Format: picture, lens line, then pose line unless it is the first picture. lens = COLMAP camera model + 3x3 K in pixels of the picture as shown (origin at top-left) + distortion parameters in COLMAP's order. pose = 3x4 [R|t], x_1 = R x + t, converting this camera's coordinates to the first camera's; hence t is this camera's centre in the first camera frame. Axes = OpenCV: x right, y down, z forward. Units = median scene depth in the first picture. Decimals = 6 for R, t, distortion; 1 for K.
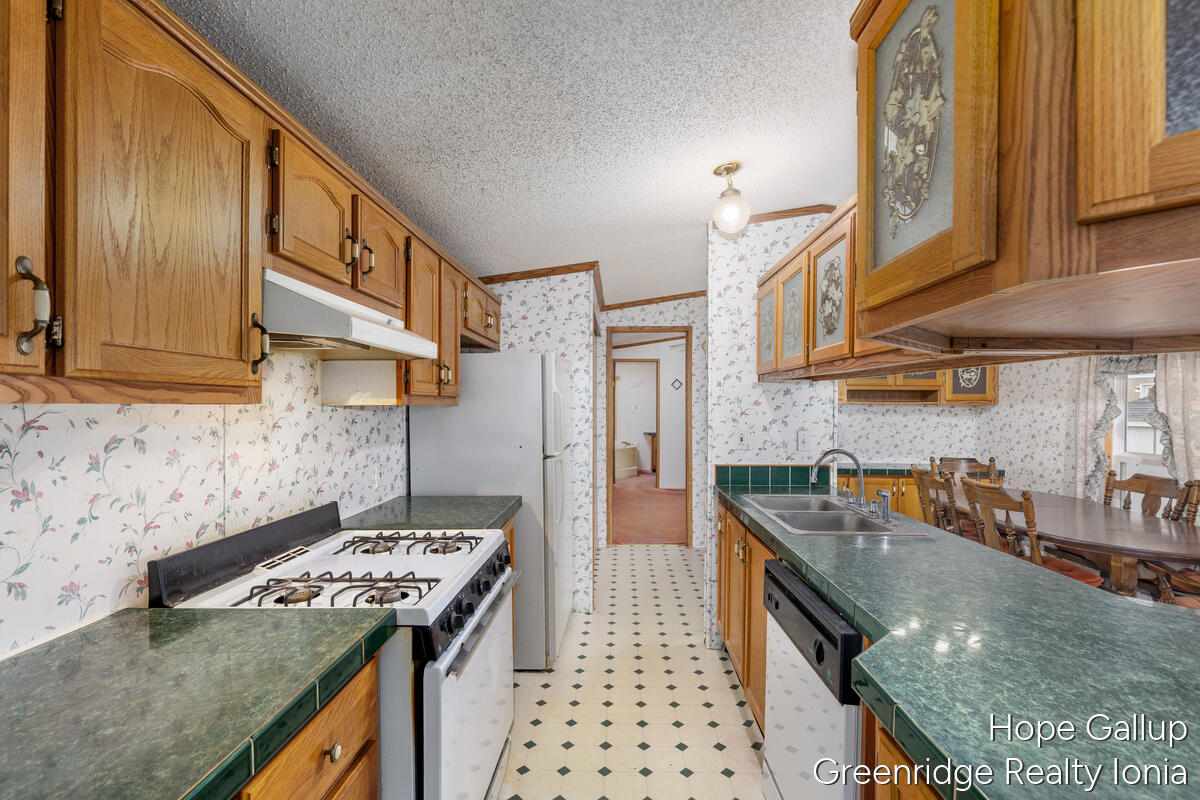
lens RADIAL K [[539.3, 0, 603.2], [0, 539.3, 406.6], [0, 0, 1]] dist [0.000252, -0.000100]
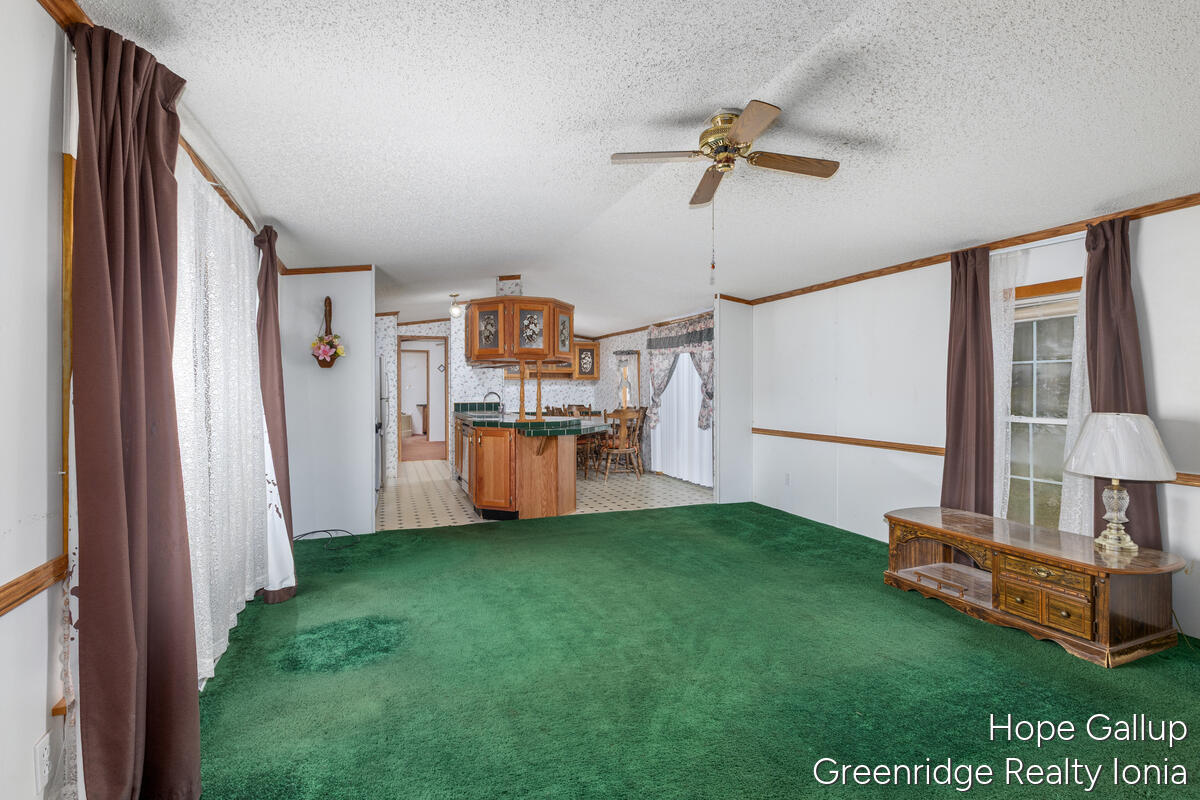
lens RADIAL K [[557.4, 0, 604.7], [0, 557.4, 389.0], [0, 0, 1]] dist [0.001960, 0.000388]
pose [[0.916847, -0.004843, 0.399209, -0.106980], [0.005594, 0.999984, -0.000716, 0.032348], [-0.399200, 0.002890, 0.916860, -0.974554]]
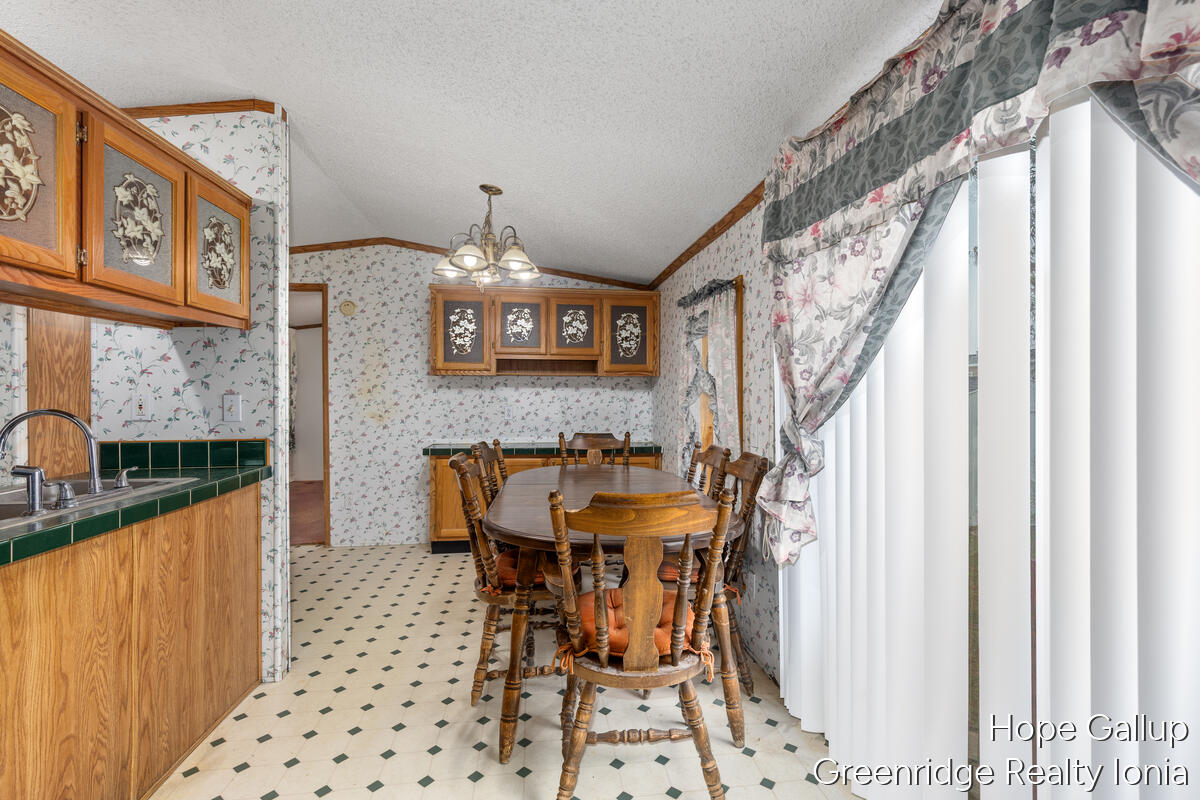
lens RADIAL K [[546.6, 0, 600.0], [0, 546.6, 400.0], [0, 0, 1]] dist [0.000441, 0.000159]
pose [[0.985063, -0.006111, 0.172085, 0.469537], [0.005228, 0.999971, 0.005585, 0.031661], [-0.172114, -0.004602, 0.985066, 0.092491]]
